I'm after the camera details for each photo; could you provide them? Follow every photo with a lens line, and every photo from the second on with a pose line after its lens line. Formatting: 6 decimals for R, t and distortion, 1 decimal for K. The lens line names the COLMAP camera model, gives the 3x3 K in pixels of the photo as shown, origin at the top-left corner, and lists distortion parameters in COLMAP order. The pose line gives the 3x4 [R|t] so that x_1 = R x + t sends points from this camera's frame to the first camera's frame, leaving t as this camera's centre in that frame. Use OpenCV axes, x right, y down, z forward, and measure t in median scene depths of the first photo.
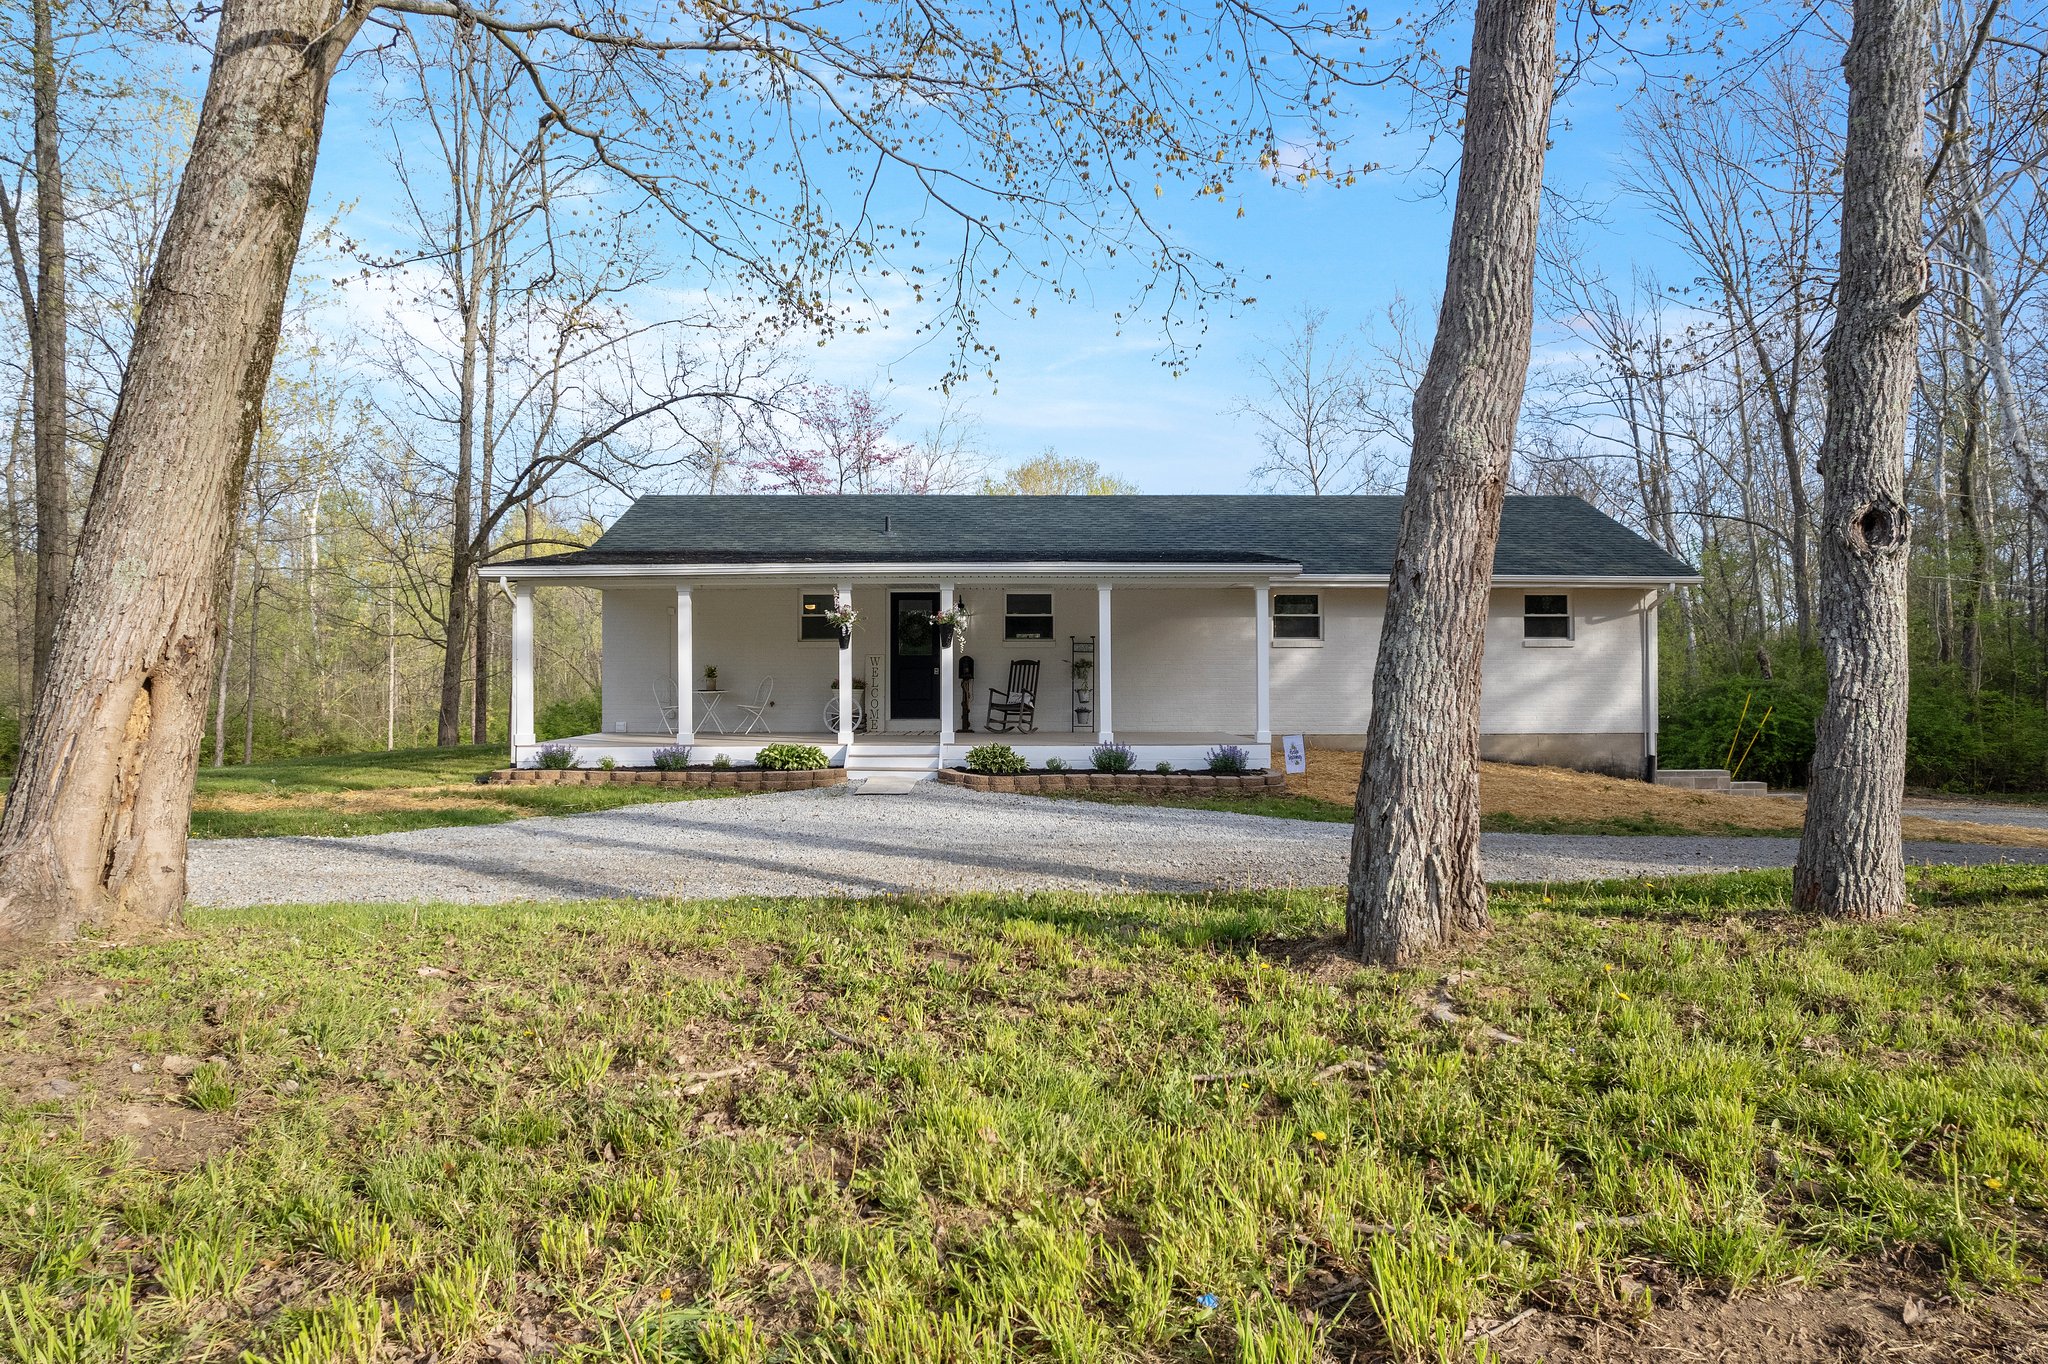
lens RADIAL K [[1334.6, 0, 1024.0], [0, 1334.6, 682.0], [0, 0, 1]] dist [-0.003811, -0.000616]
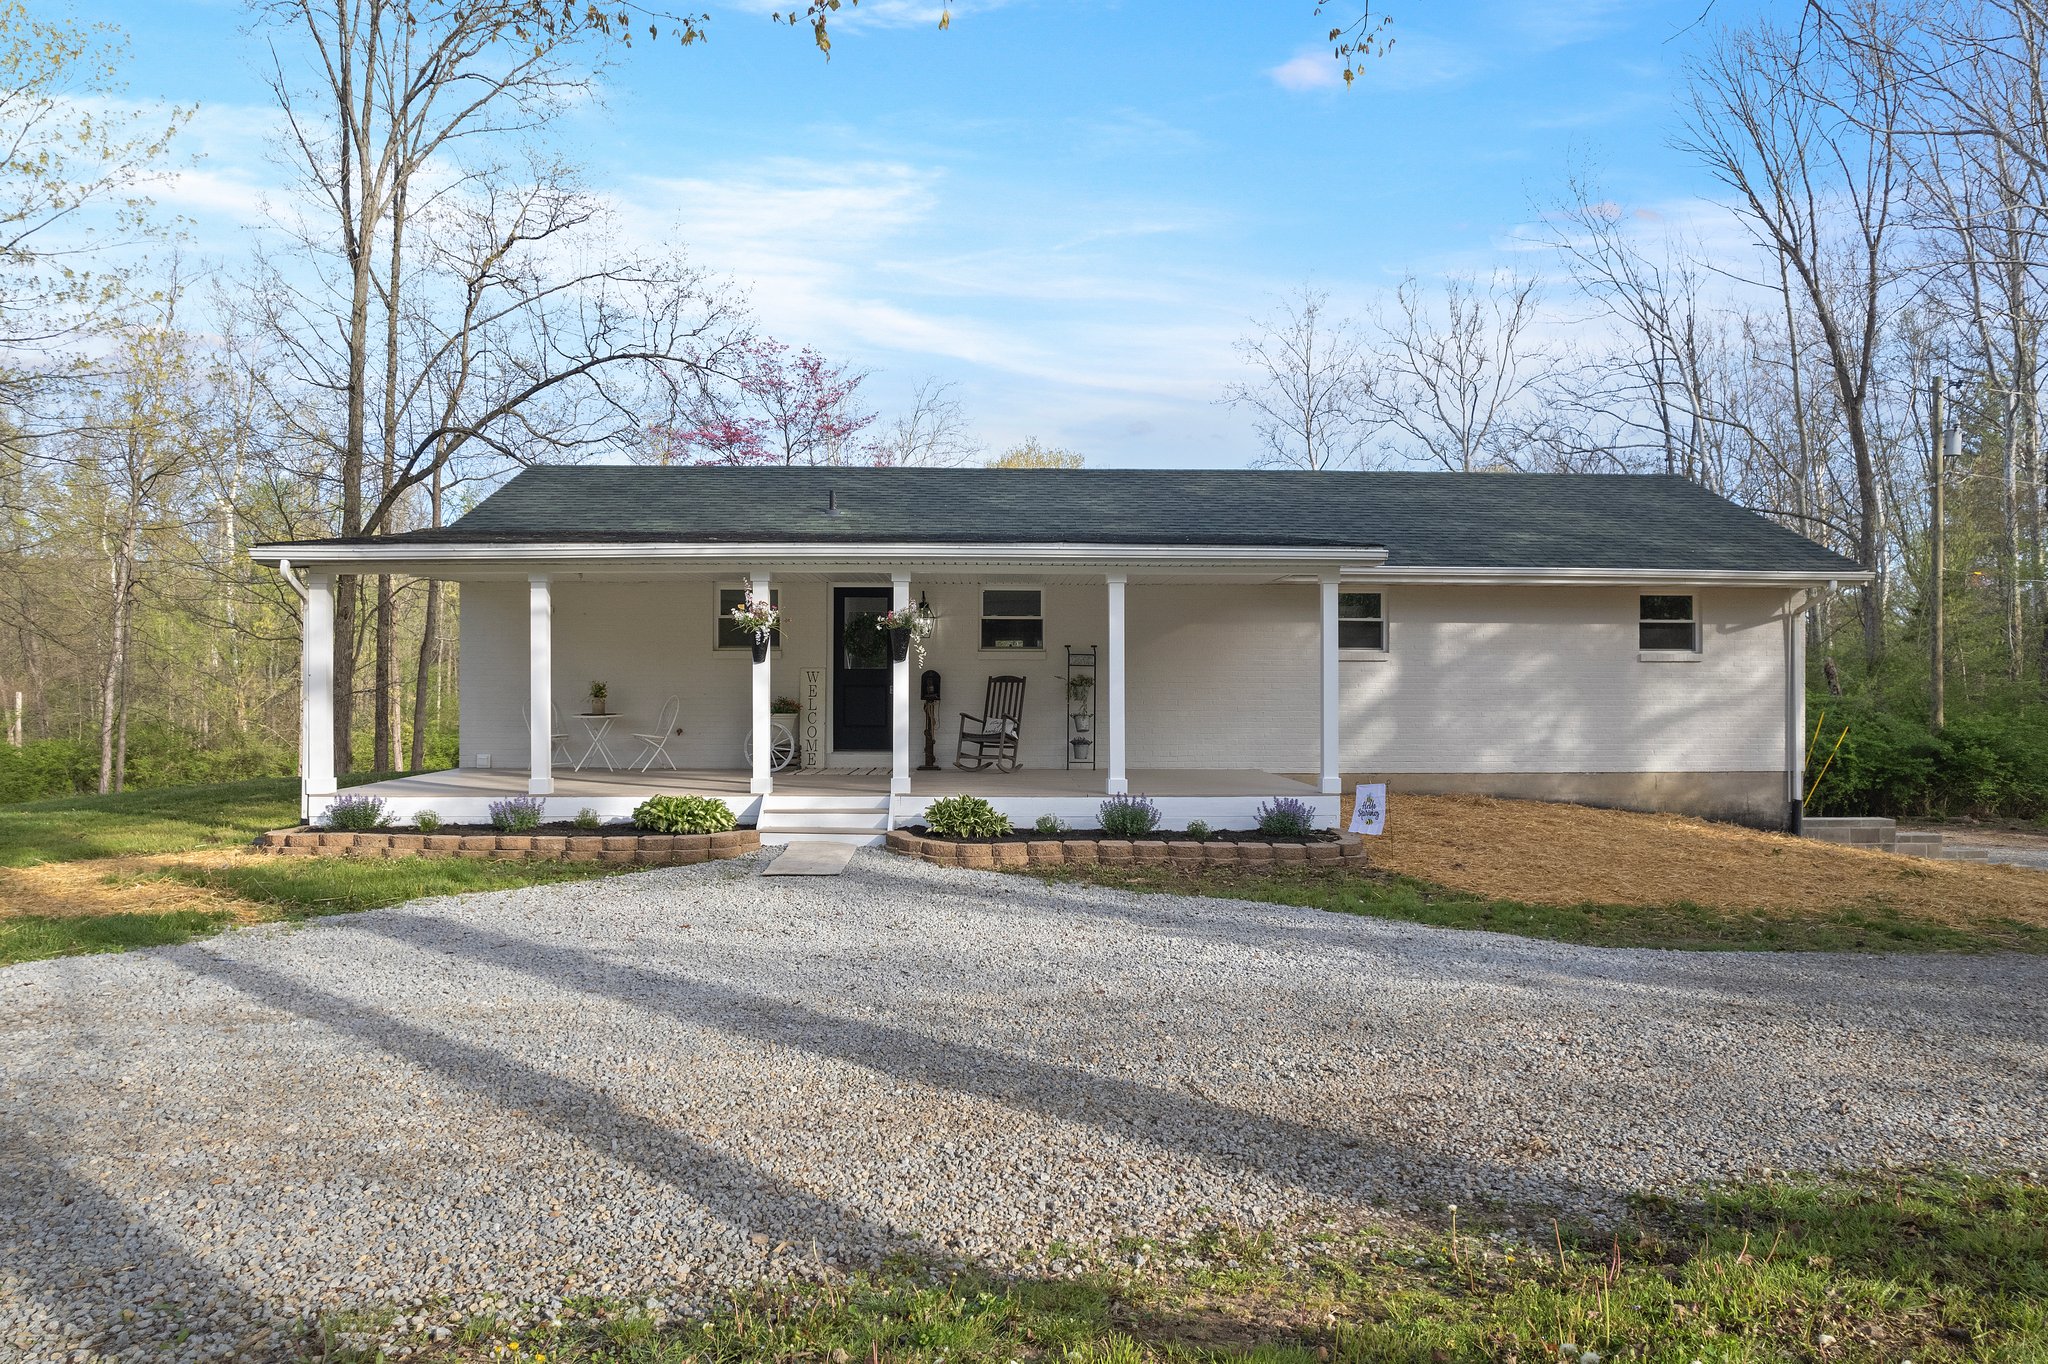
lens RADIAL K [[1331.1, 0, 1026.5], [0, 1331.1, 791.0], [0, 0, 1]] dist [-0.005758, -0.001174]
pose [[0.999835, 0.002838, 0.017922, -0.001492], [-0.004236, 0.996911, 0.078420, -0.011043], [-0.017644, -0.078483, 0.996759, 0.237878]]
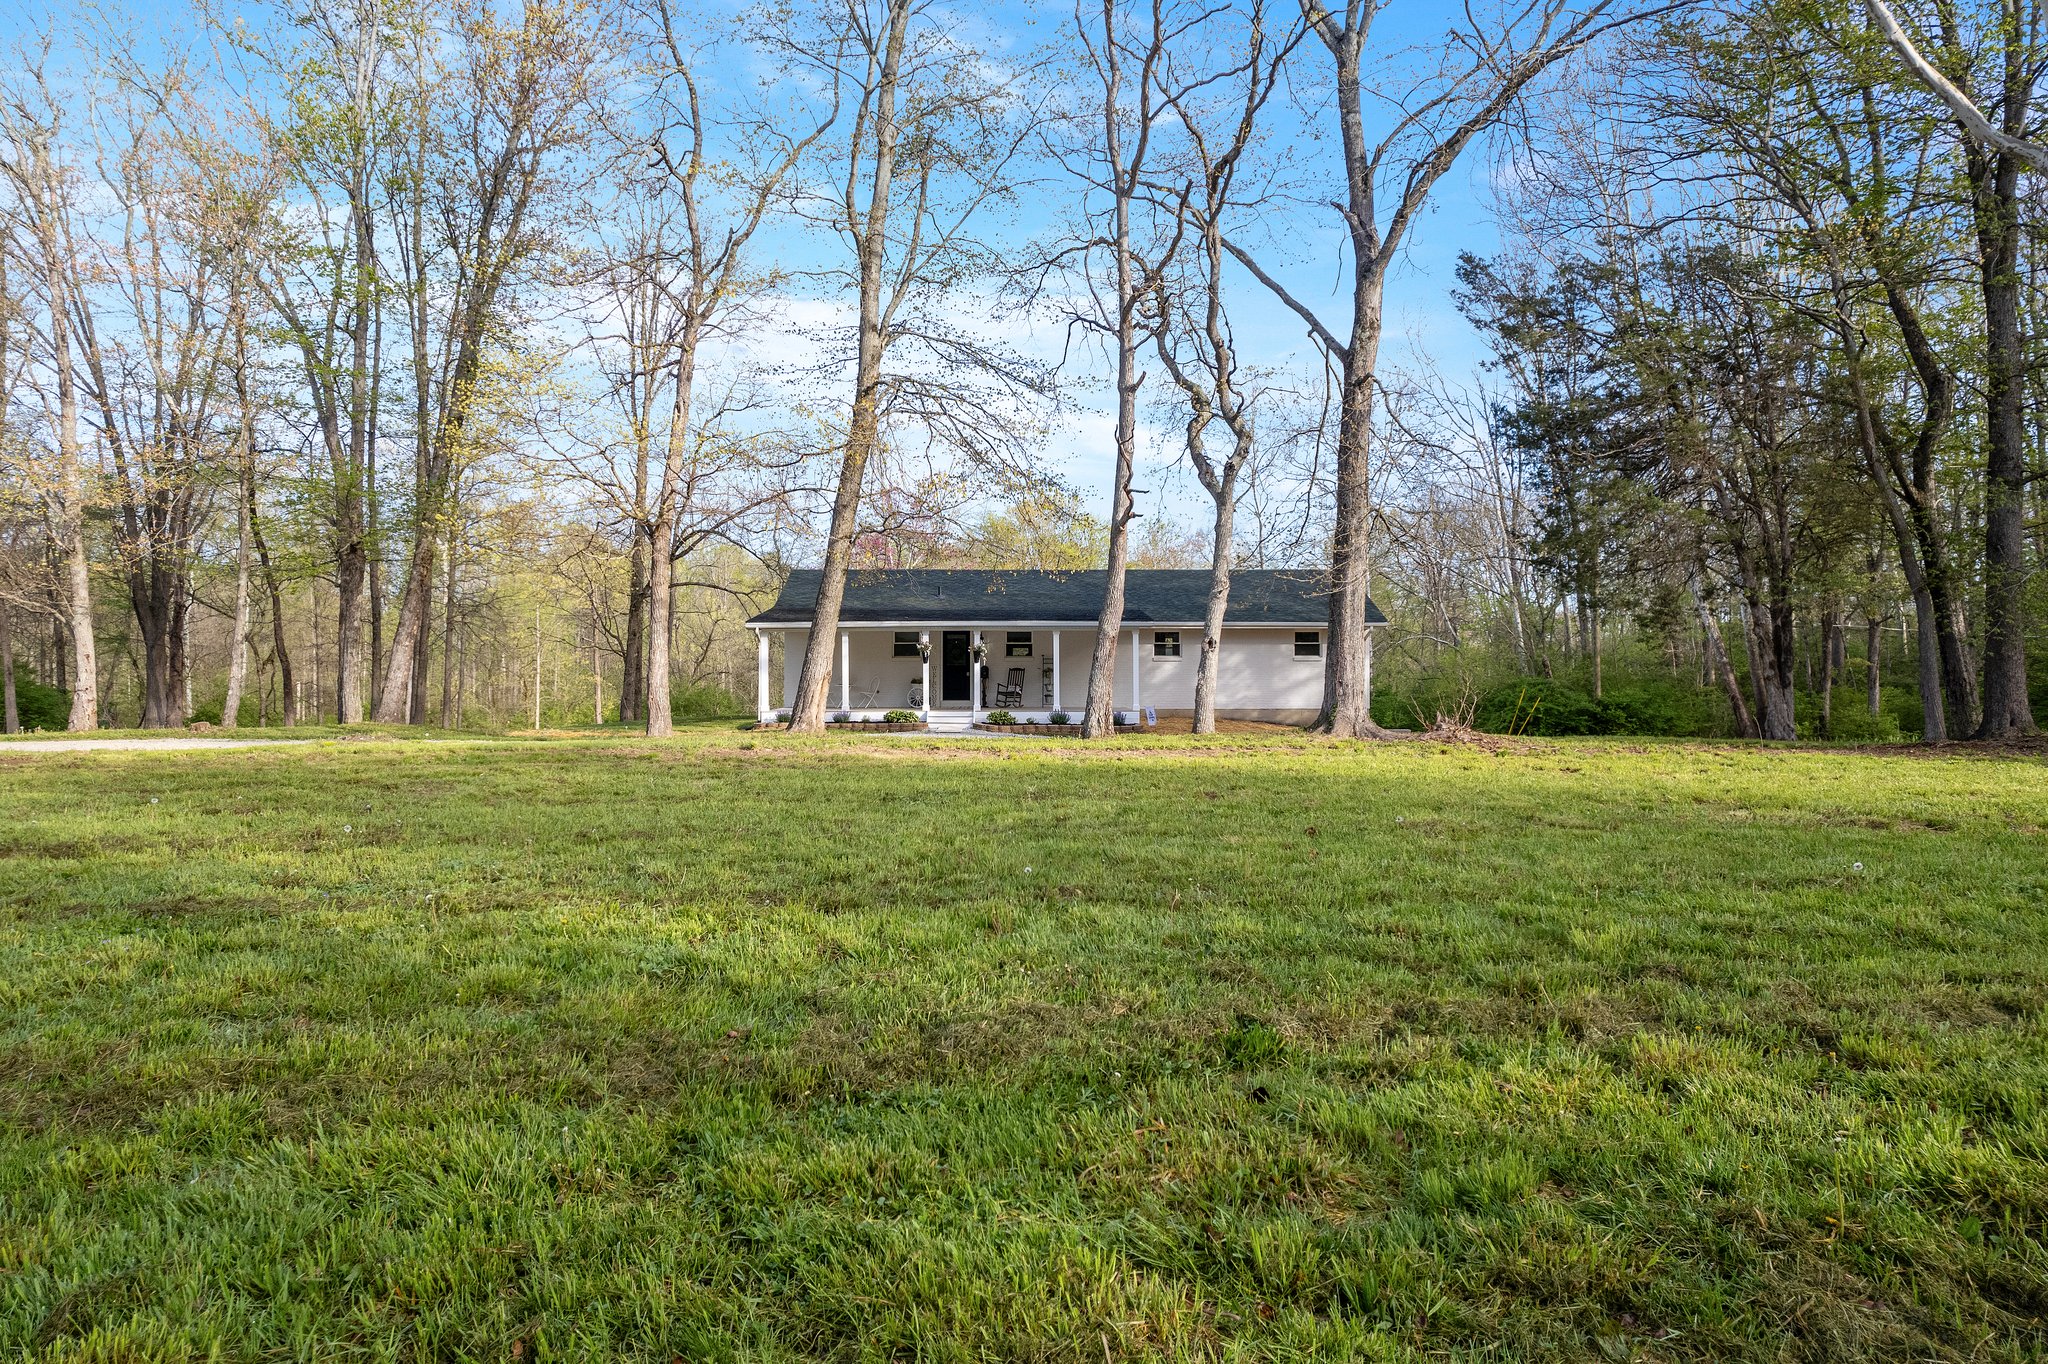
lens RADIAL K [[1334.6, 0, 1024.0], [0, 1334.6, 682.0], [0, 0, 1]] dist [-0.003811, -0.000616]
pose [[0.999995, 0.000569, 0.003133, 0.005273], [-0.000576, 0.999998, 0.002028, -0.000994], [-0.003132, -0.002030, 0.999993, -0.869791]]
